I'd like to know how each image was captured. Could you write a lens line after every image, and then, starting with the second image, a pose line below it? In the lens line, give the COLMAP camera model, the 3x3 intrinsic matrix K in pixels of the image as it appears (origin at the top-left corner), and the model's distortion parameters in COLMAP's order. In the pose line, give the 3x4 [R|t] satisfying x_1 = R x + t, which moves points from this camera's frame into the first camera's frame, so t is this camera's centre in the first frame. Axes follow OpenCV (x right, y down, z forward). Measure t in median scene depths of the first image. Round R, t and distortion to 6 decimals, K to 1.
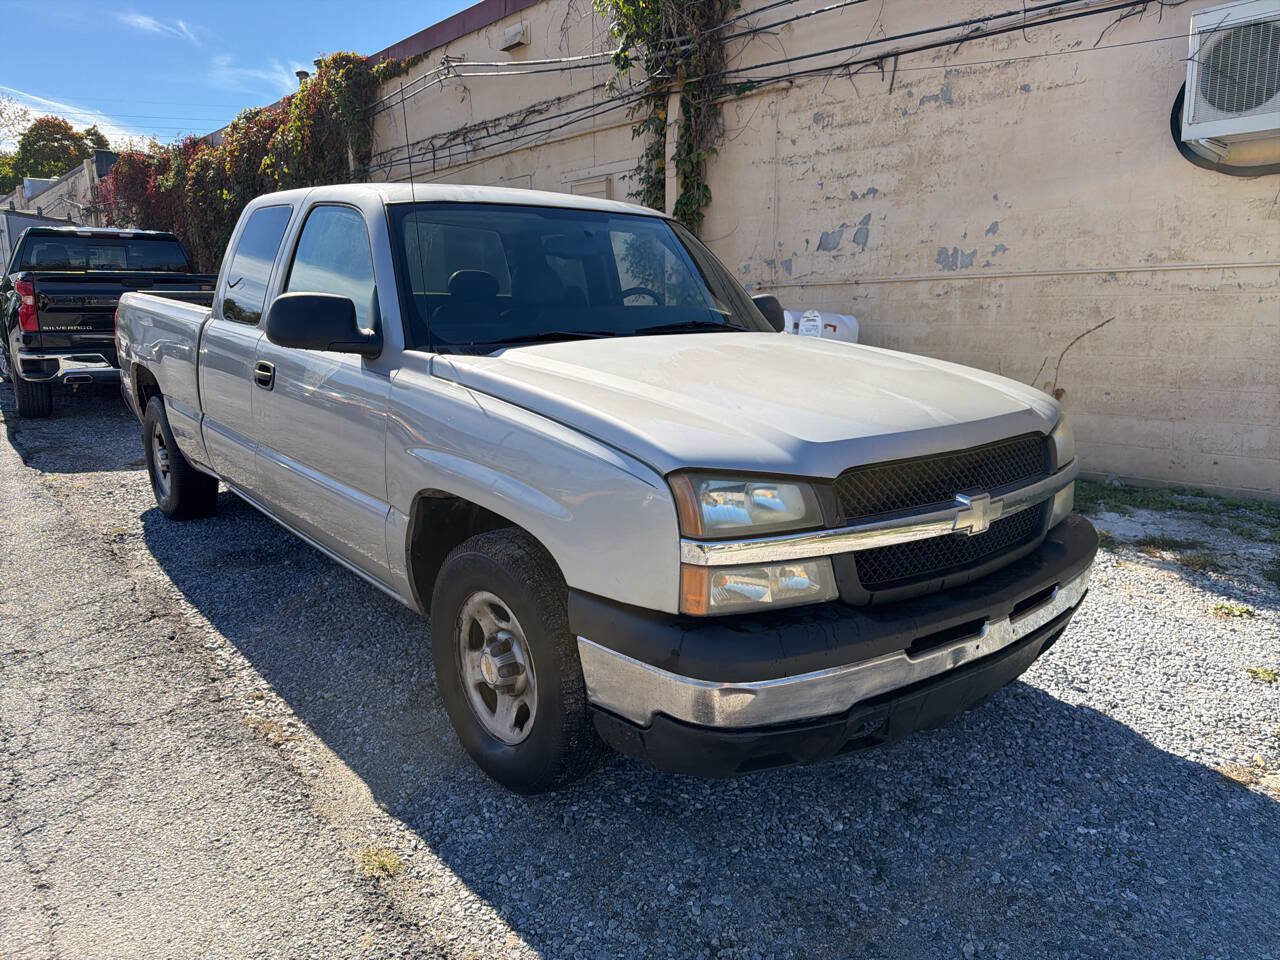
lens RADIAL K [[907.6, 0, 627.3], [0, 907.6, 482.8], [0, 0, 1]] dist [0.028309, -0.037871]
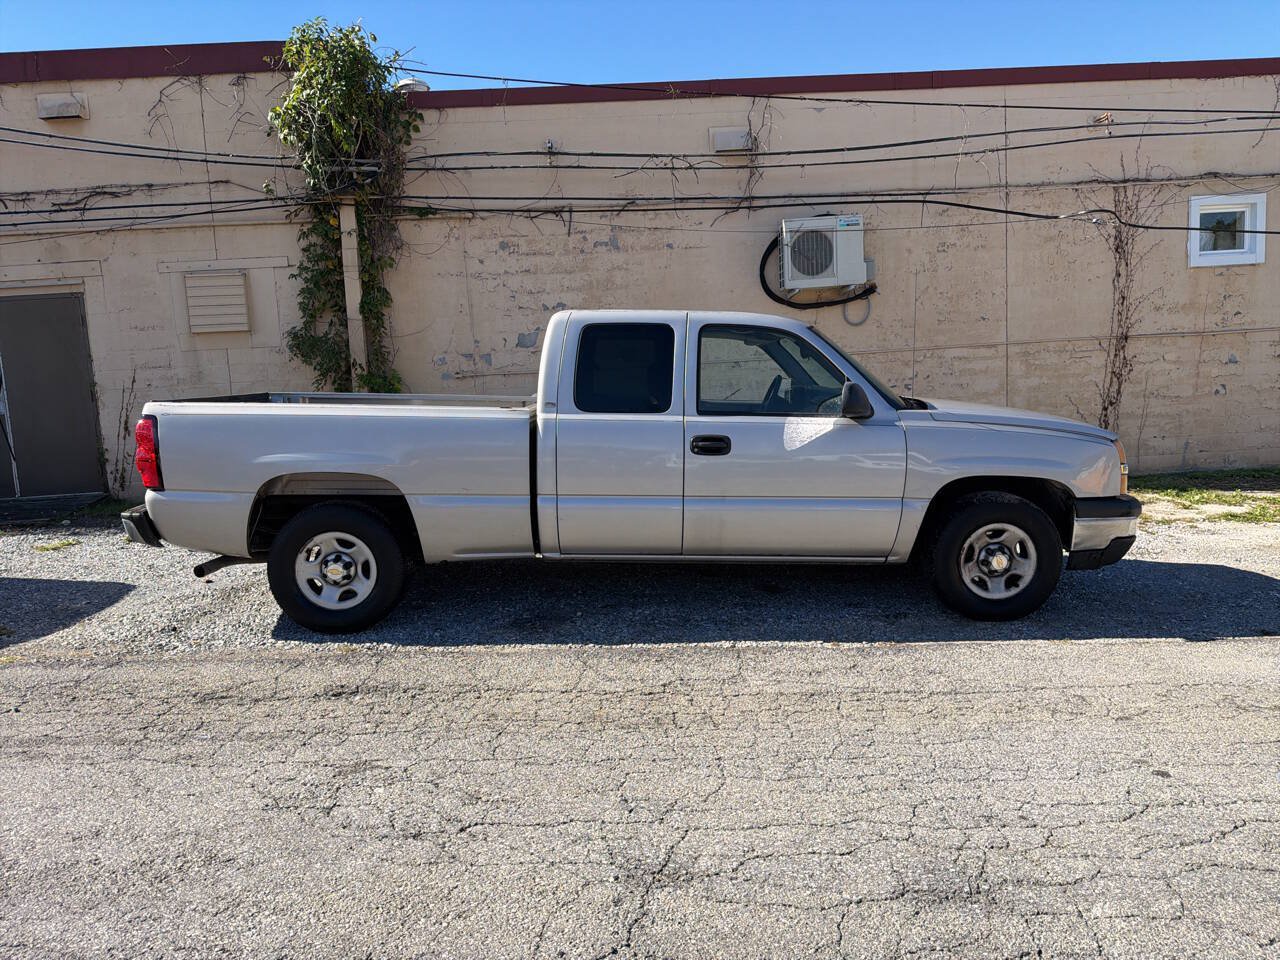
lens RADIAL K [[907.4, 0, 642.9], [0, 907.4, 486.2], [0, 0, 1]] dist [0.029752, -0.041047]
pose [[0.611916, -0.124622, 0.781043, -0.798831], [0.191942, 0.981387, 0.006210, -0.045202], [-0.767279, 0.146115, 0.624446, 0.118676]]
